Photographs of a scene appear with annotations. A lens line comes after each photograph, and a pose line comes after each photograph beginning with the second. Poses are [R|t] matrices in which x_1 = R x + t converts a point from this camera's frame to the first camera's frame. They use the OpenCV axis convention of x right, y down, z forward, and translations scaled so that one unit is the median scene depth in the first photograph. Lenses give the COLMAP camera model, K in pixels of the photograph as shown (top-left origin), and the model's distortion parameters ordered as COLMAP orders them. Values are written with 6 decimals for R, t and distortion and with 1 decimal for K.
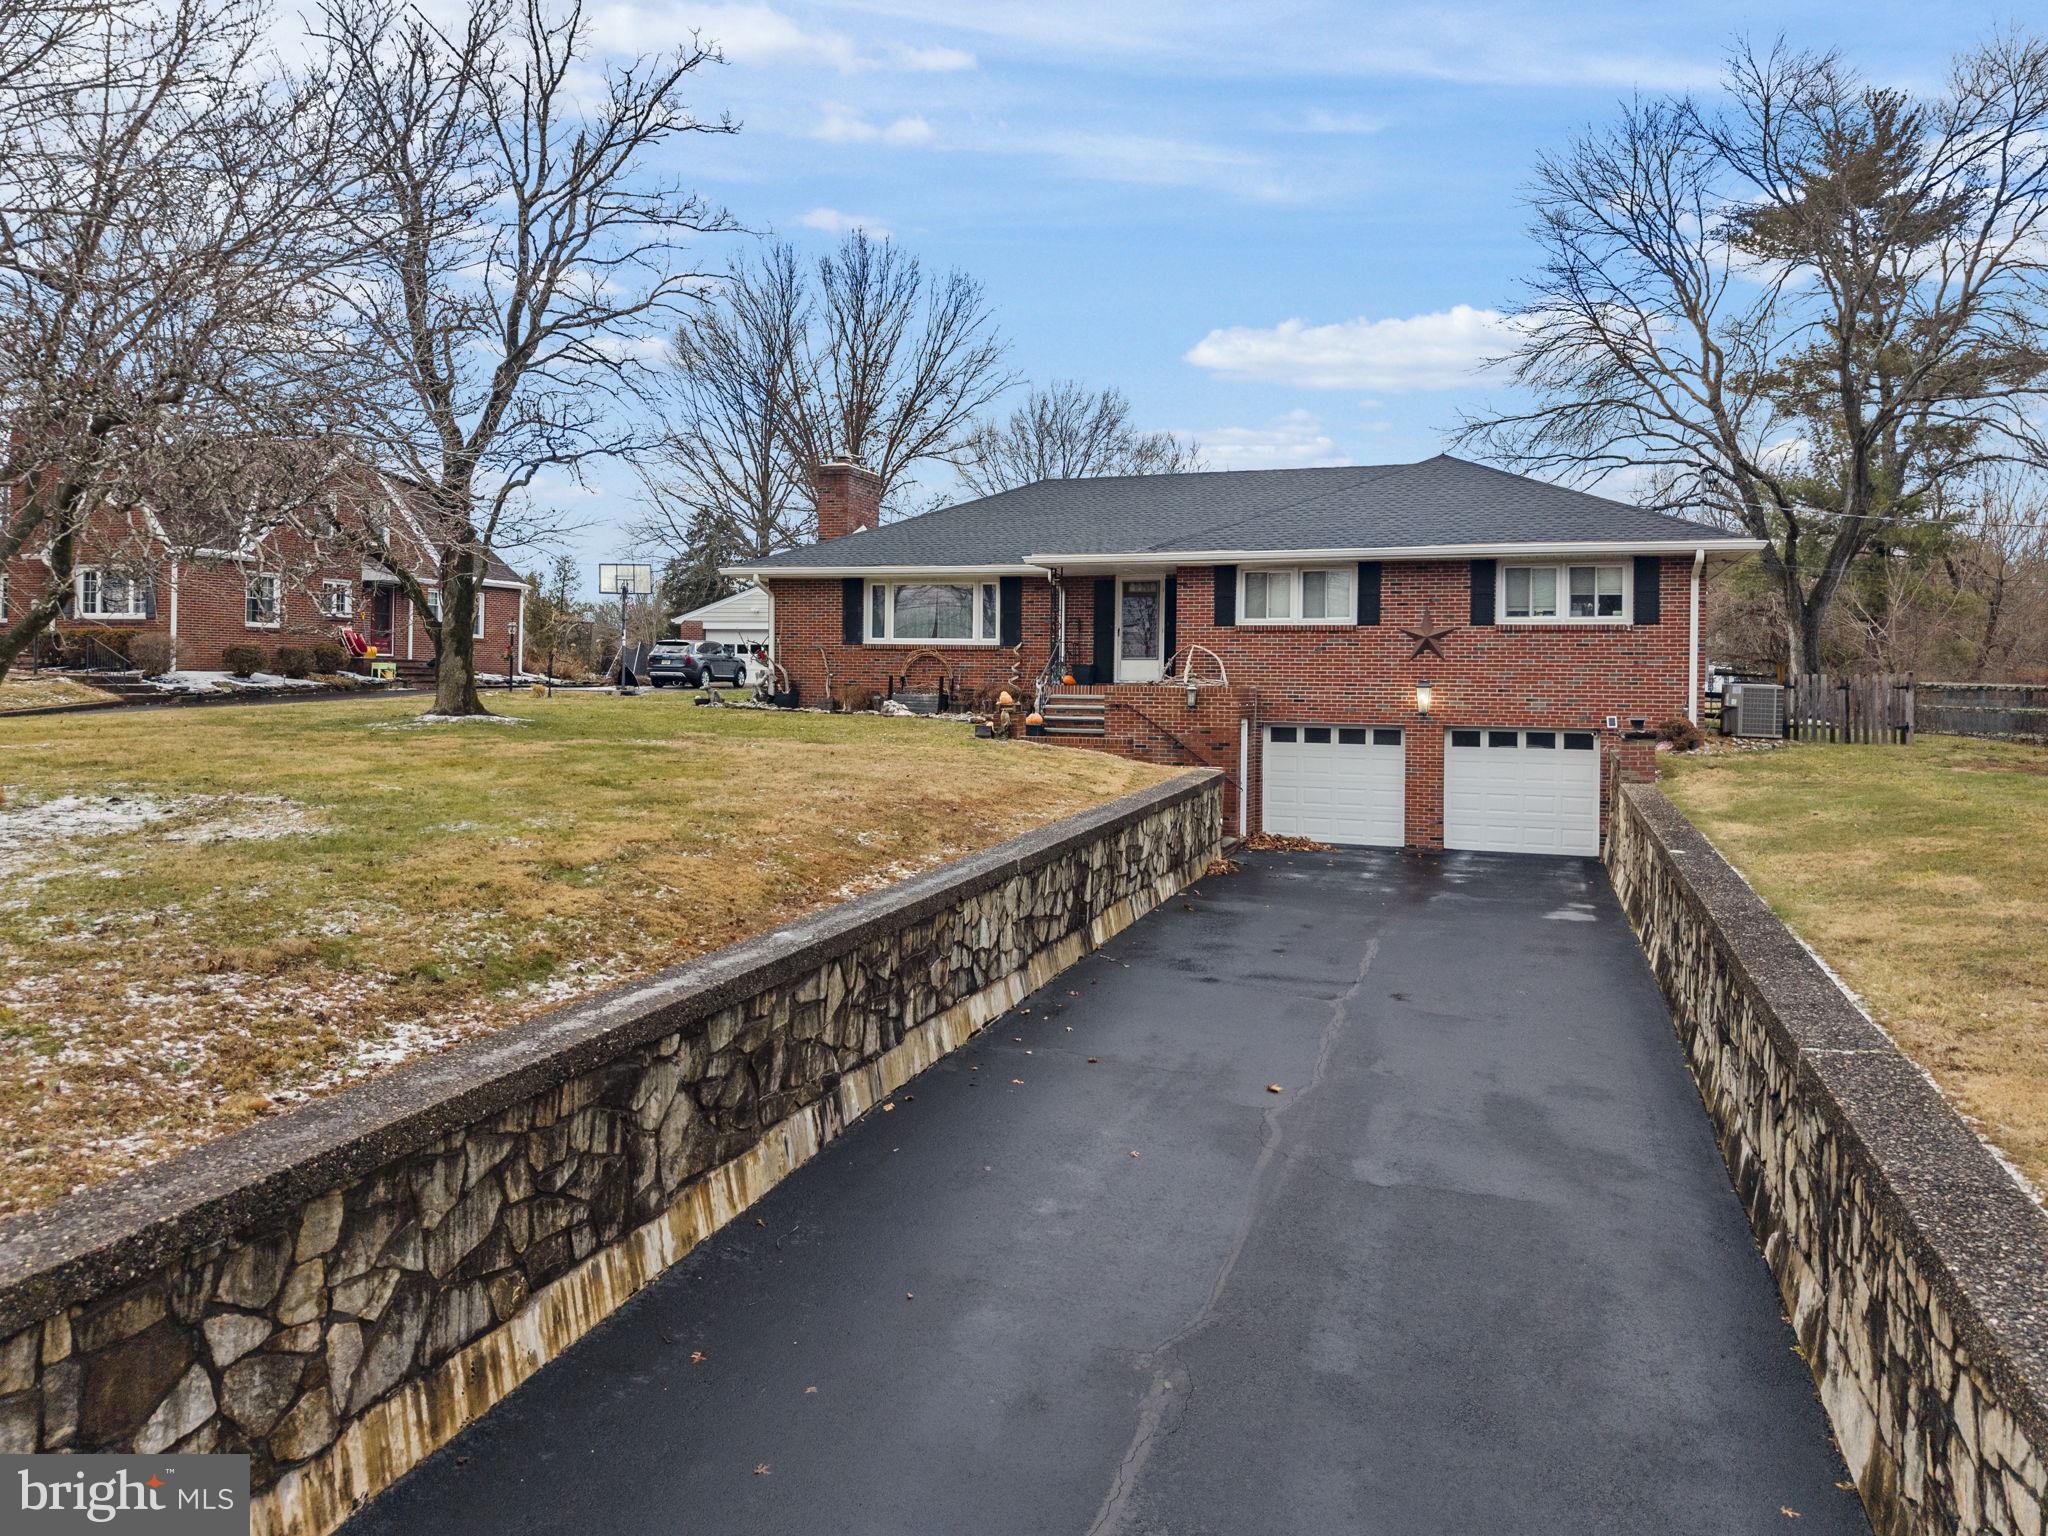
lens RADIAL K [[1407.1, 0, 1023.5], [0, 1407.1, 733.5], [0, 0, 1]] dist [0.000883, 0.002156]
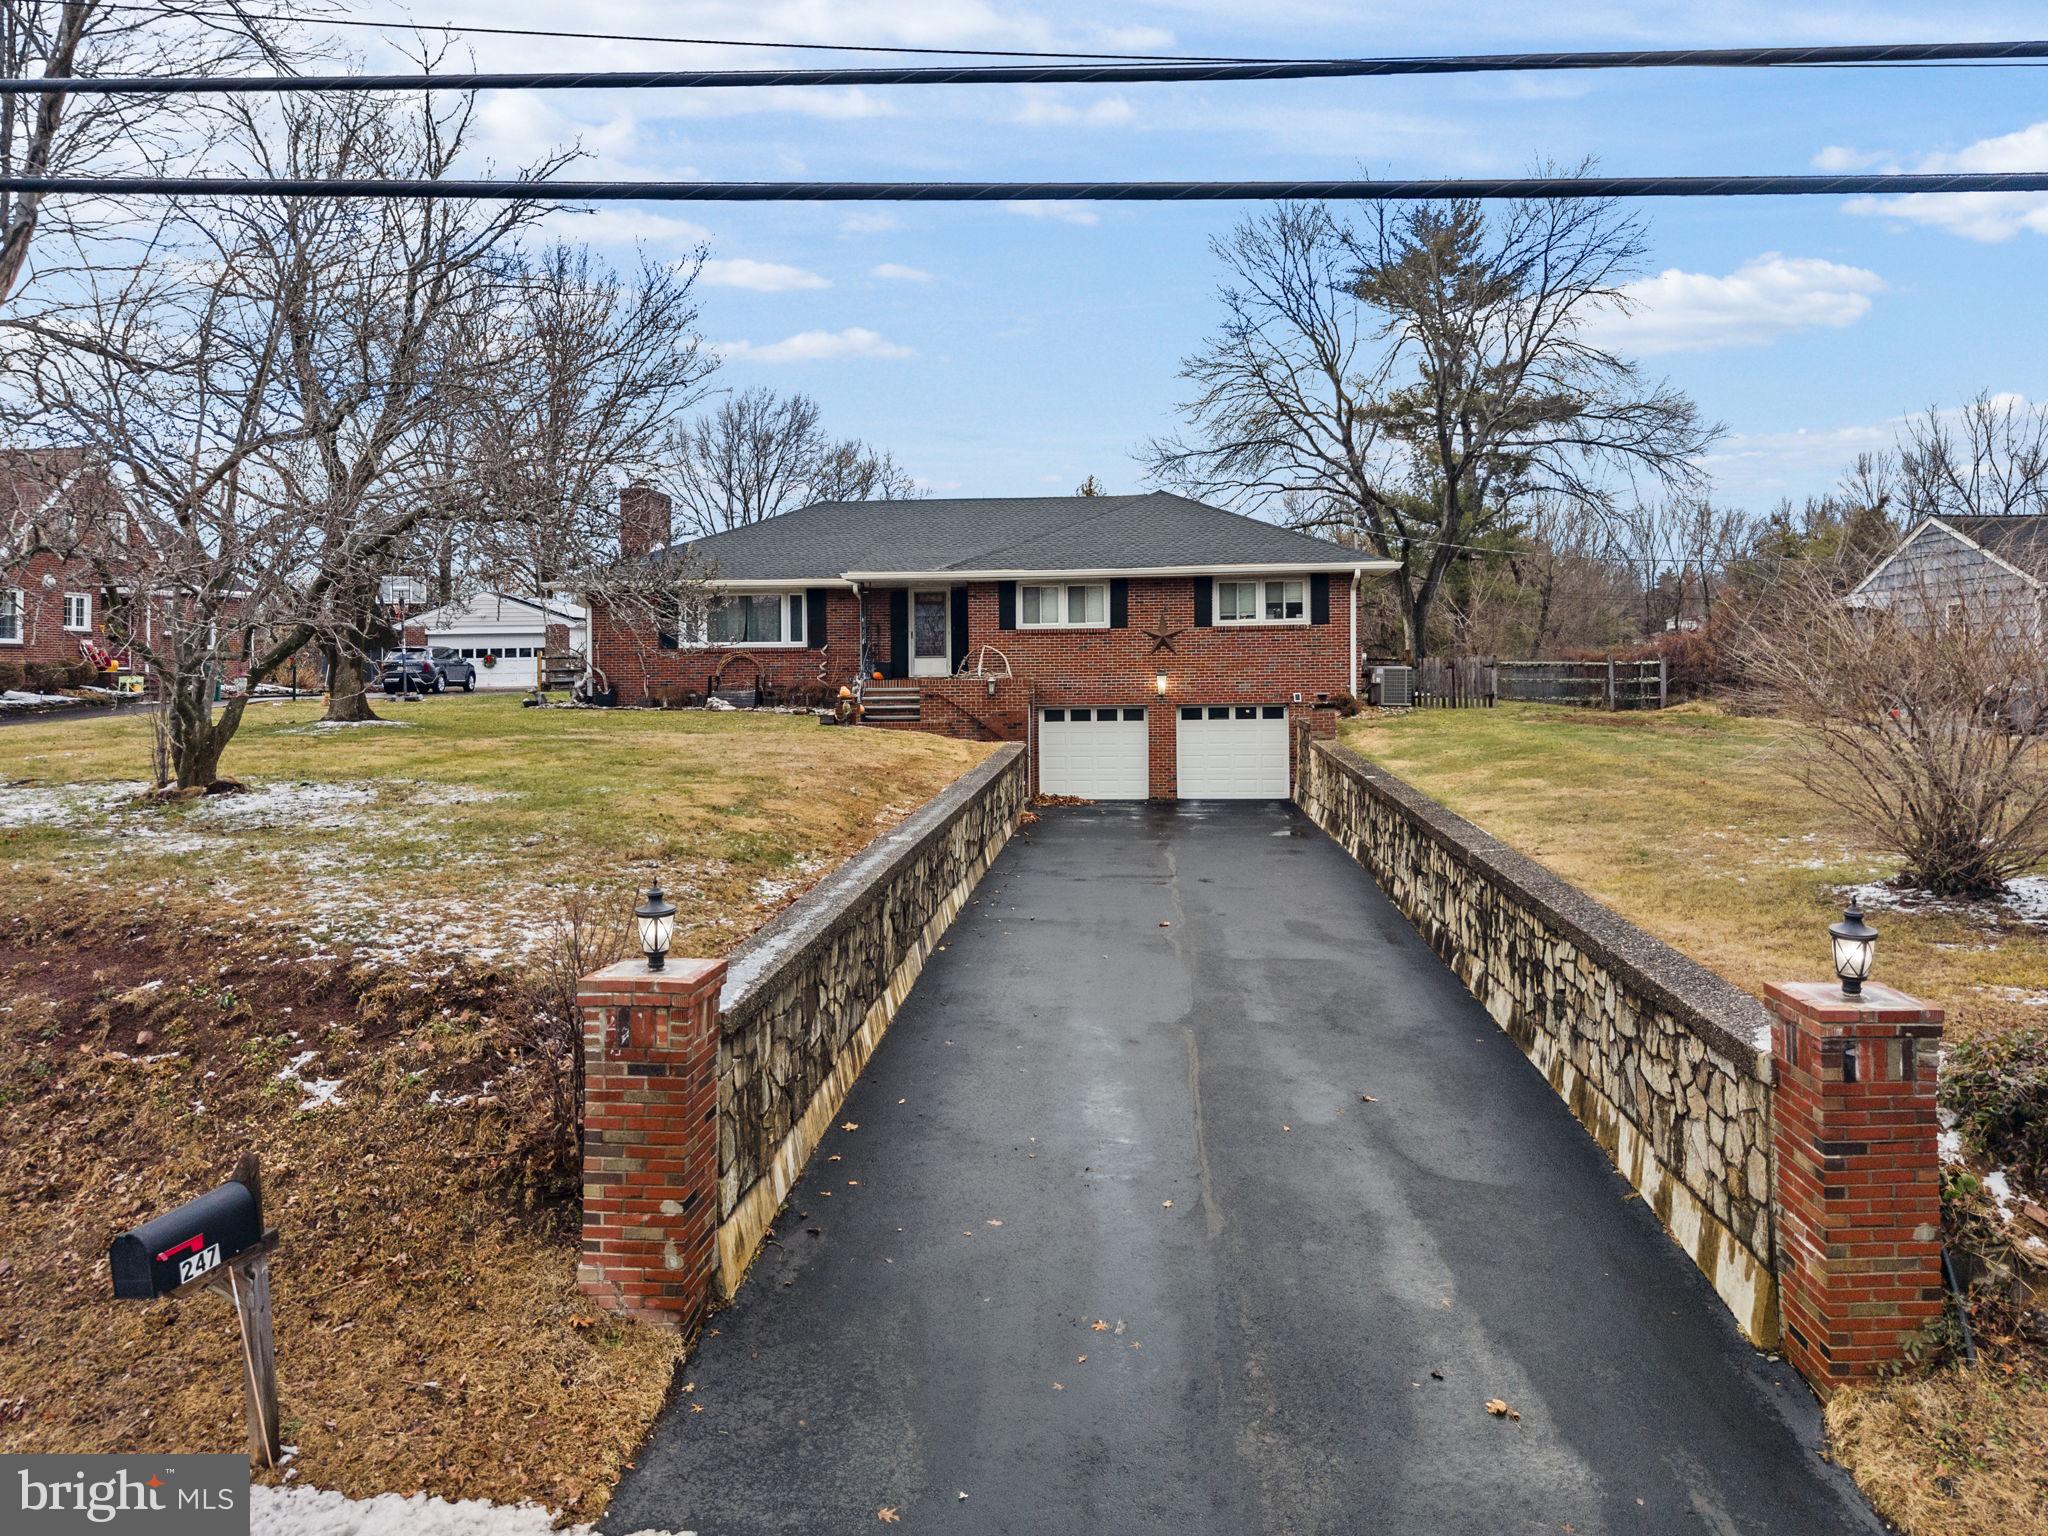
lens RADIAL K [[1448.6, 0, 1024.0], [0, 1448.6, 768.0], [0, 0, 1]] dist [0.092893, -0.205834]
pose [[0.965891, -0.041071, 0.255672, -0.176472], [0.034180, 0.998924, 0.031339, 0.006314], [-0.256684, -0.021531, 0.966256, -0.252708]]
